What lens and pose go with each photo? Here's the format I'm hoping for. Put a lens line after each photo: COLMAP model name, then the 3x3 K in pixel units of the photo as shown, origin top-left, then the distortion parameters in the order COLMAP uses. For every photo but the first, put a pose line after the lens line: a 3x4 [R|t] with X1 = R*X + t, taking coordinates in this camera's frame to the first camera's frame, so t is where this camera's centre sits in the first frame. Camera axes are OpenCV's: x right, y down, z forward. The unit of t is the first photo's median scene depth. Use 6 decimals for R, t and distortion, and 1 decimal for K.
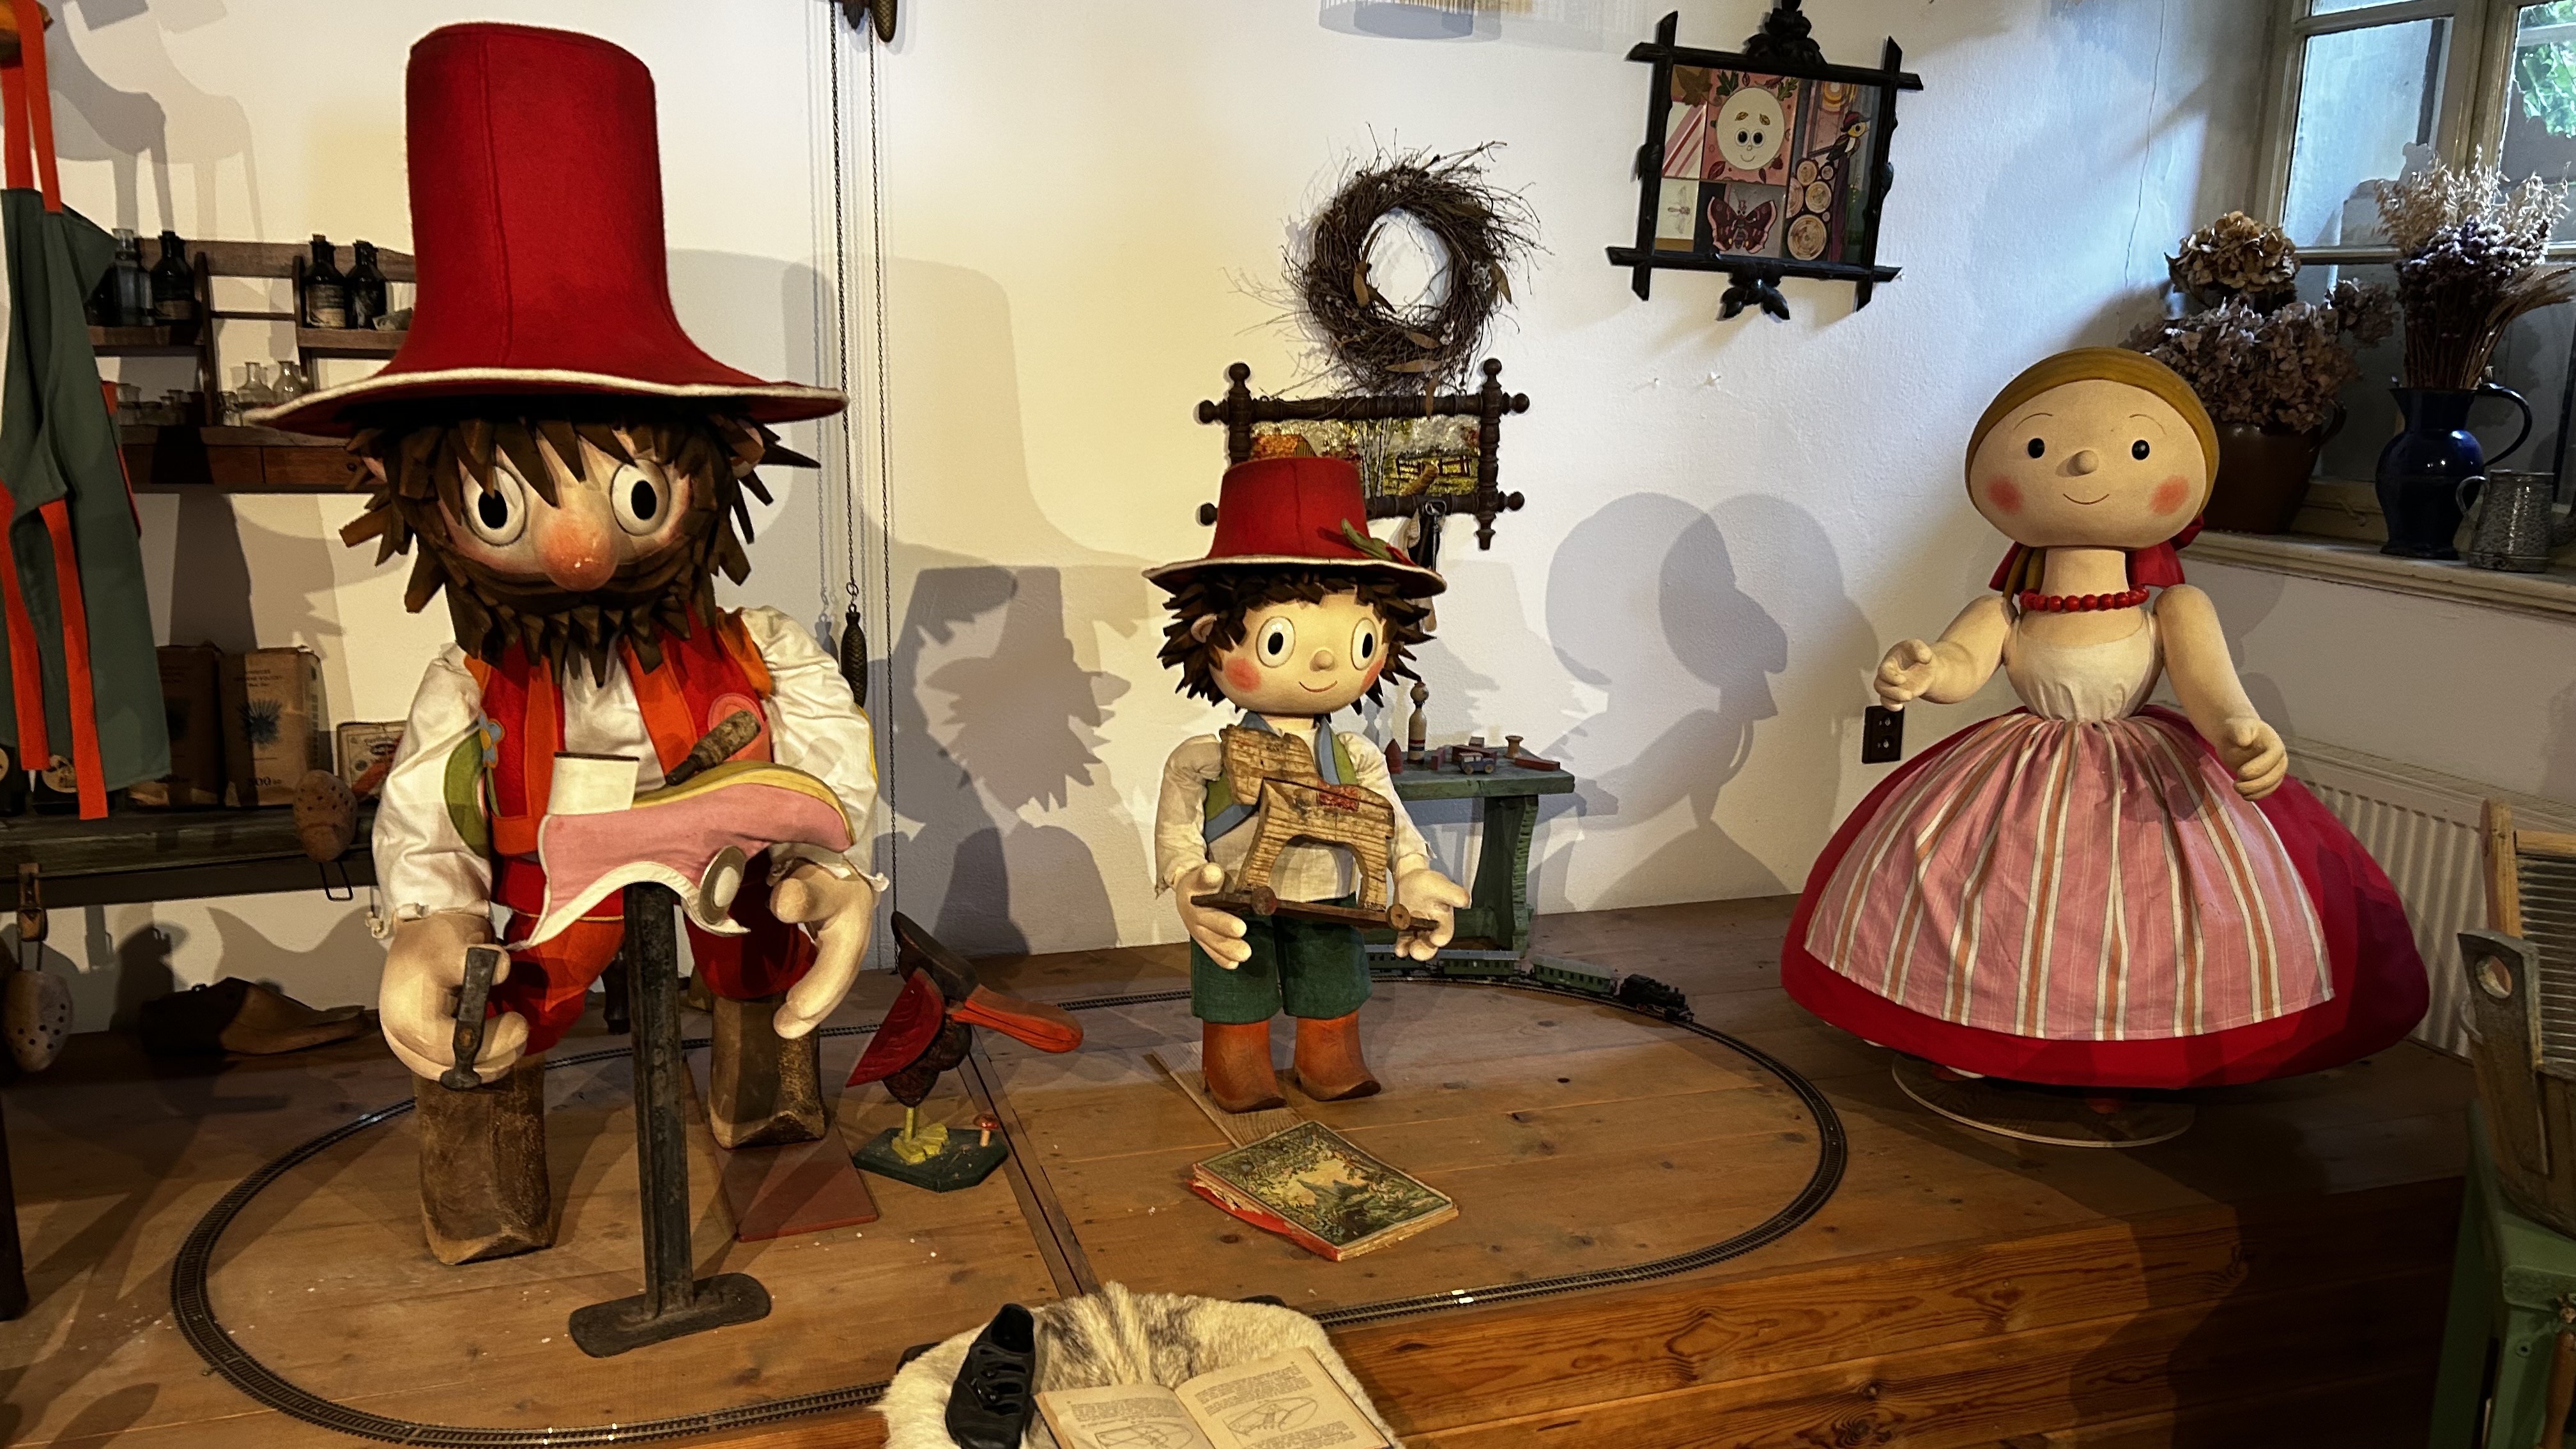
lens RADIAL K [[1920.7, 0, 1288.0], [0, 1920.7, 724.5], [0, 0, 1]] dist [0.121615, -0.149499]
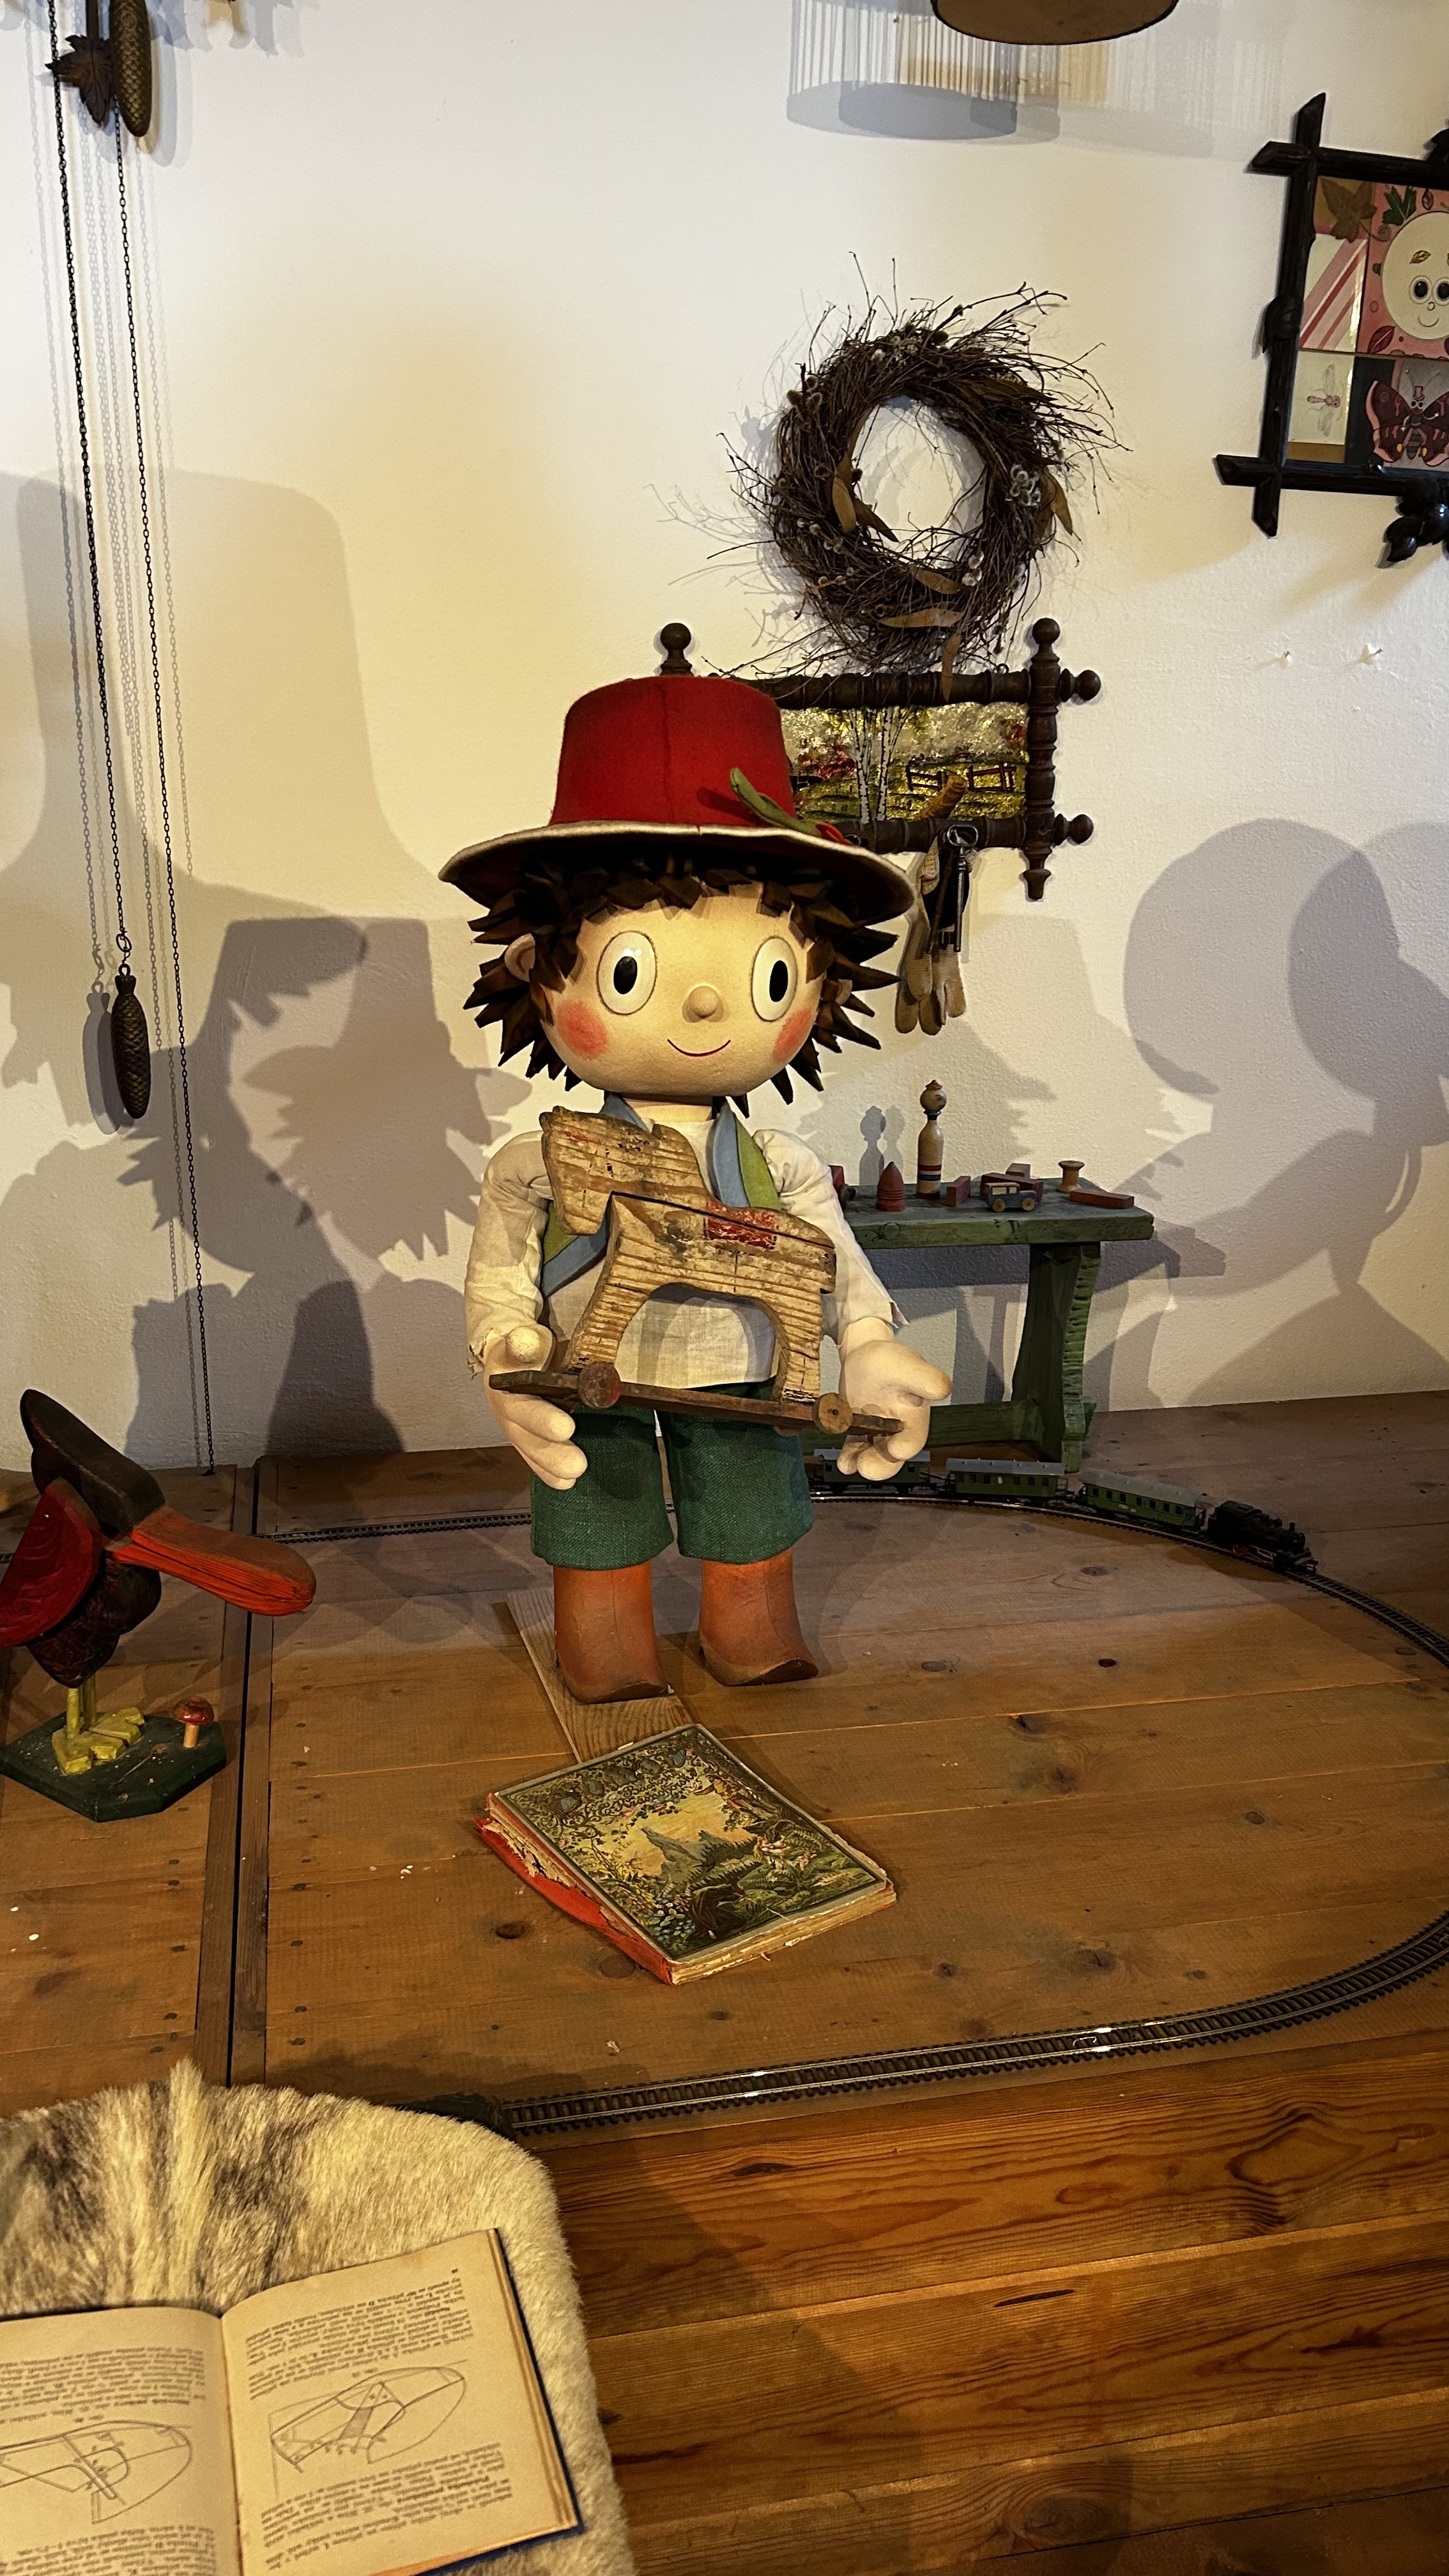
lens RADIAL K [[1855.1, 0, 724.5], [0, 1855.1, 1288.0], [0, 0, 1]] dist [0.054097, -0.050460]
pose [[0.992189, 0.010488, -0.124299, 0.102987], [-0.005734, 0.999241, 0.038542, 0.036493], [0.124609, -0.037528, 0.991496, 0.405219]]
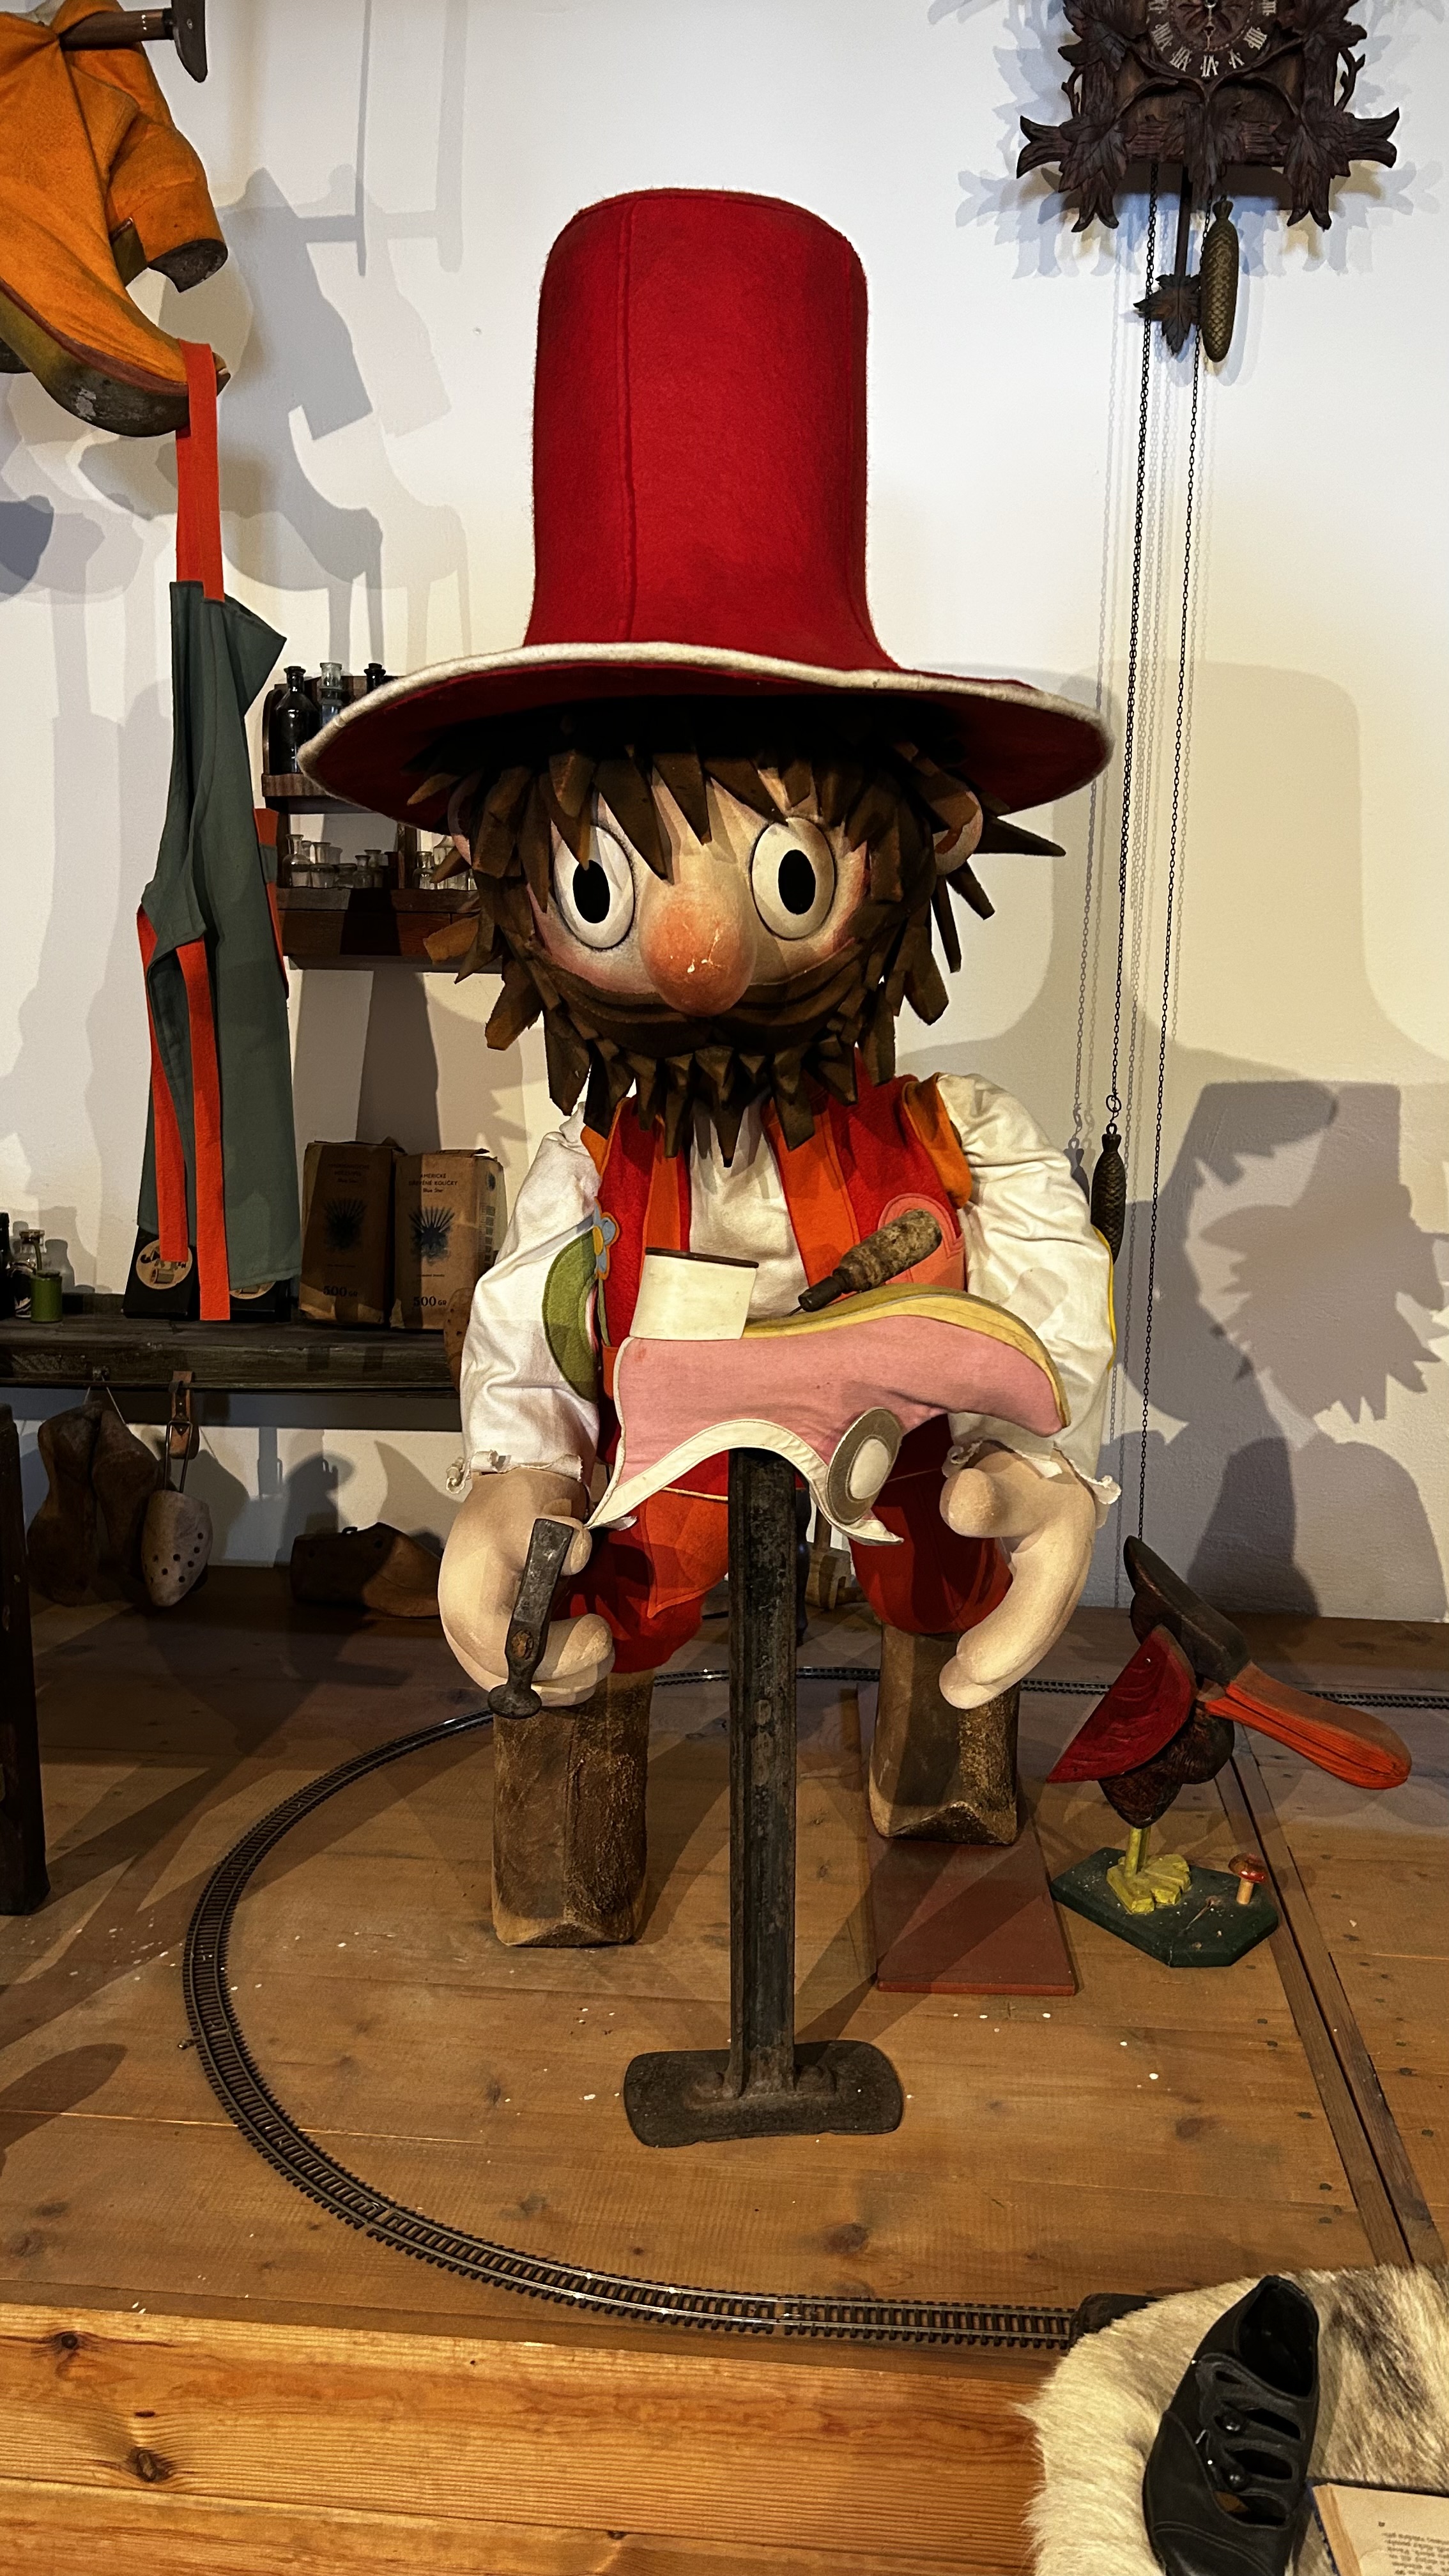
lens RADIAL K [[1857.3, 0, 771.2], [0, 1857.3, 1299.4], [0, 0, 1]] dist [0.041872, -0.055175]
pose [[0.912557, 0.060676, -0.404423, -0.058645], [-0.071805, 0.997342, -0.012392, 0.030521], [0.402596, 0.040348, 0.914488, 0.345163]]
